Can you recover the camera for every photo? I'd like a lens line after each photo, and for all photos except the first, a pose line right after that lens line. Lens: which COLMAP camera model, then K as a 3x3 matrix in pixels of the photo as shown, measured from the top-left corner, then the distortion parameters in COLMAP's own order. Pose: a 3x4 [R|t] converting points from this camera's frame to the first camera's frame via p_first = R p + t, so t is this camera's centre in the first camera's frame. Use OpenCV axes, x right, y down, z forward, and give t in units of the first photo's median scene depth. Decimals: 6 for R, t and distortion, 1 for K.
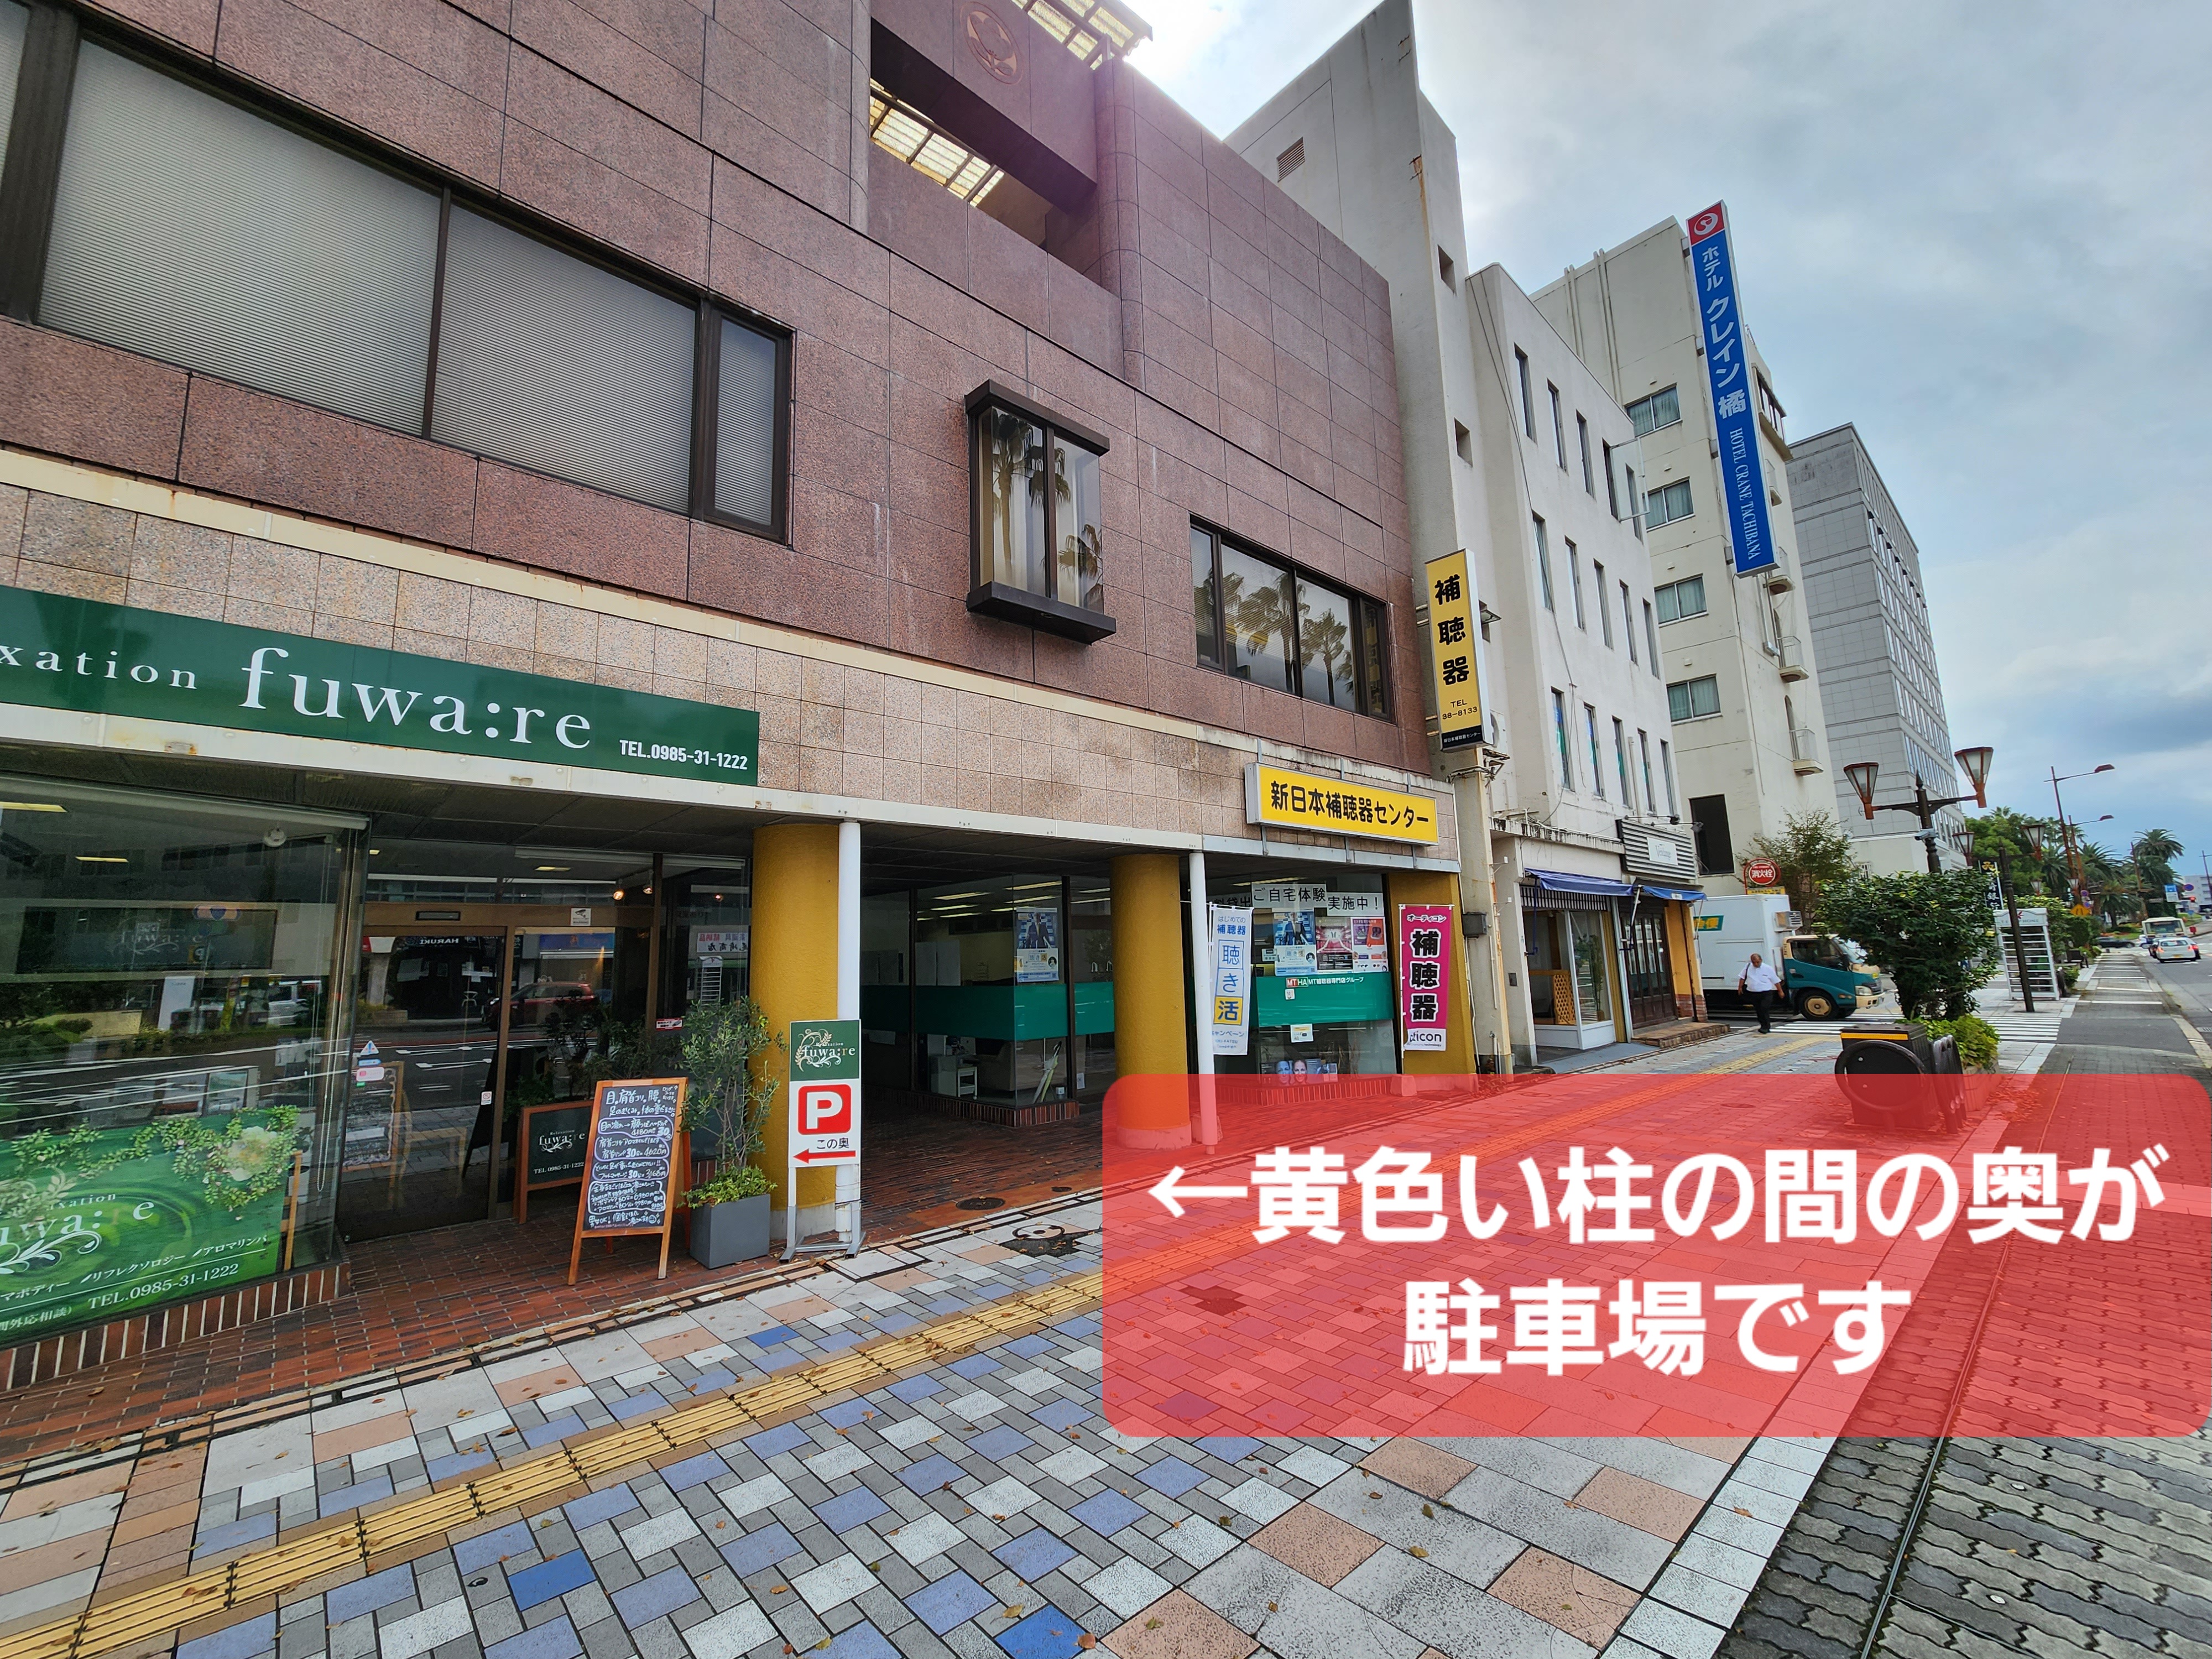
lens RADIAL K [[896.2, 0, 1093.0], [0, 896.2, 835.9], [0, 0, 1]] dist [0.000229, -0.000893]
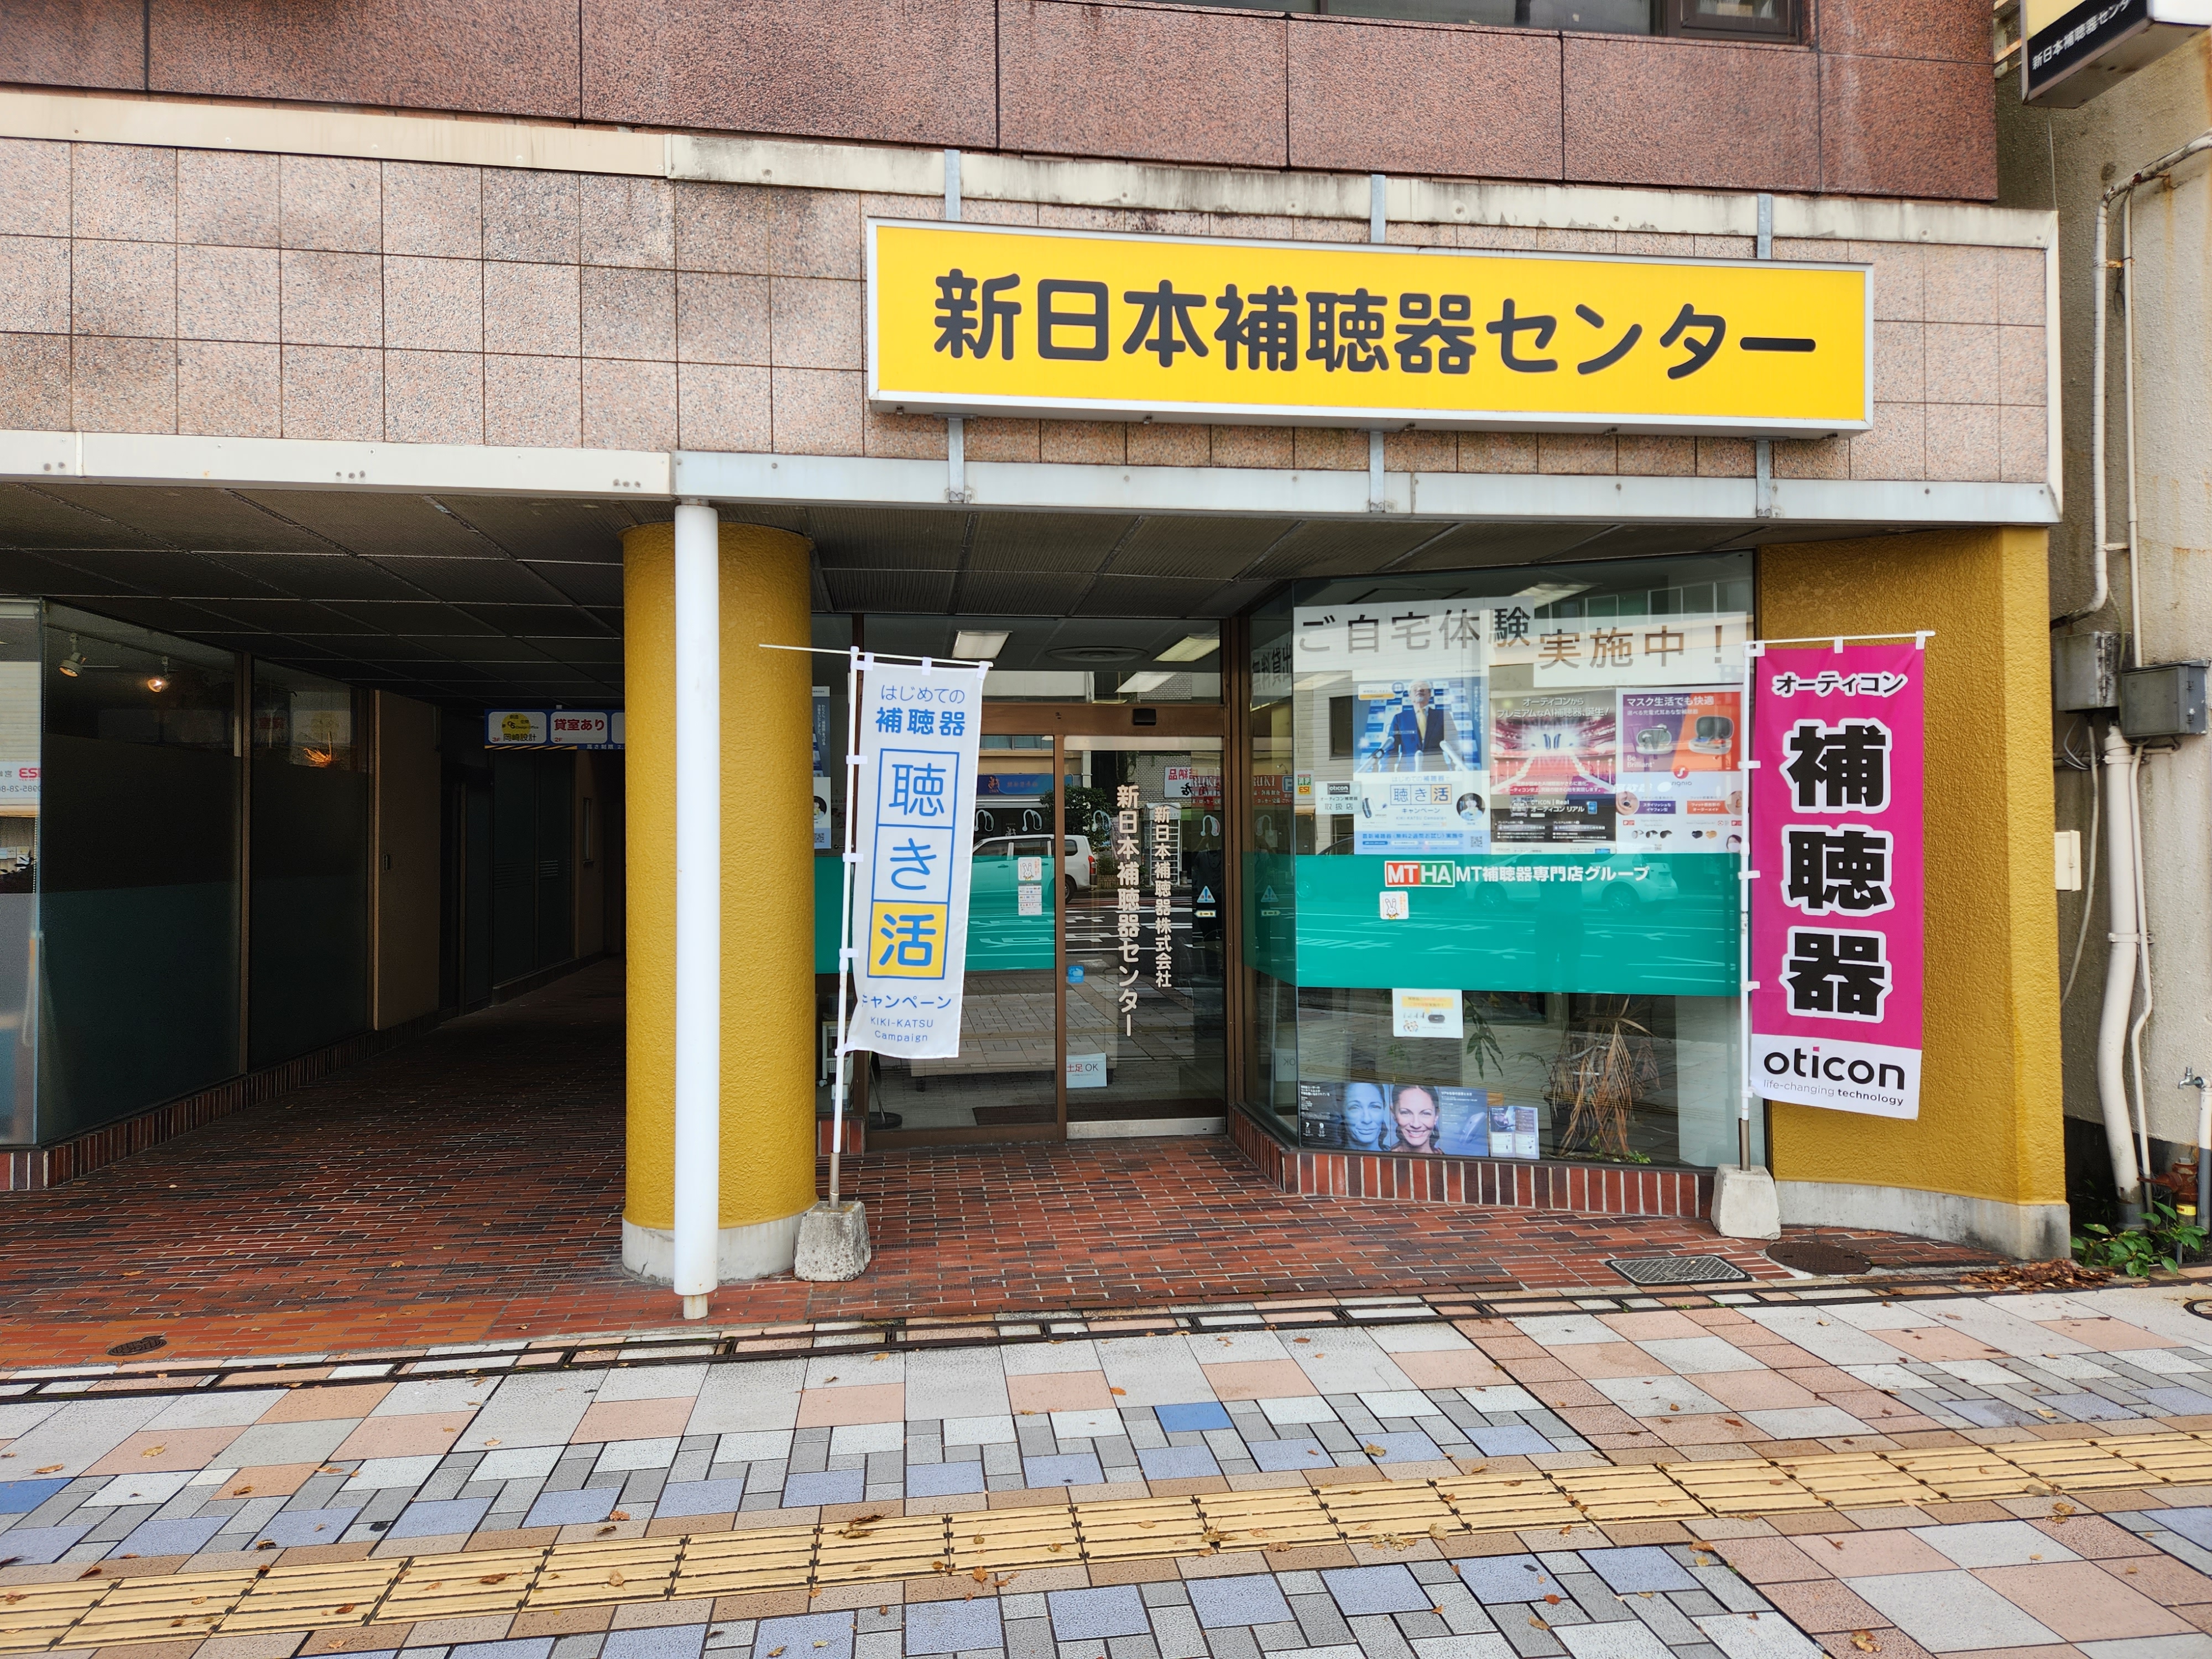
lens RADIAL K [[1518.5, 0, 1111.9], [0, 1518.5, 786.7], [0, 0, 1]] dist [0.043355, -0.012139]
pose [[0.832865, 0.012572, -0.553334, 0.453545], [0.057929, 0.992271, 0.109738, 0.055566], [0.550437, -0.123451, 0.825699, 0.436063]]
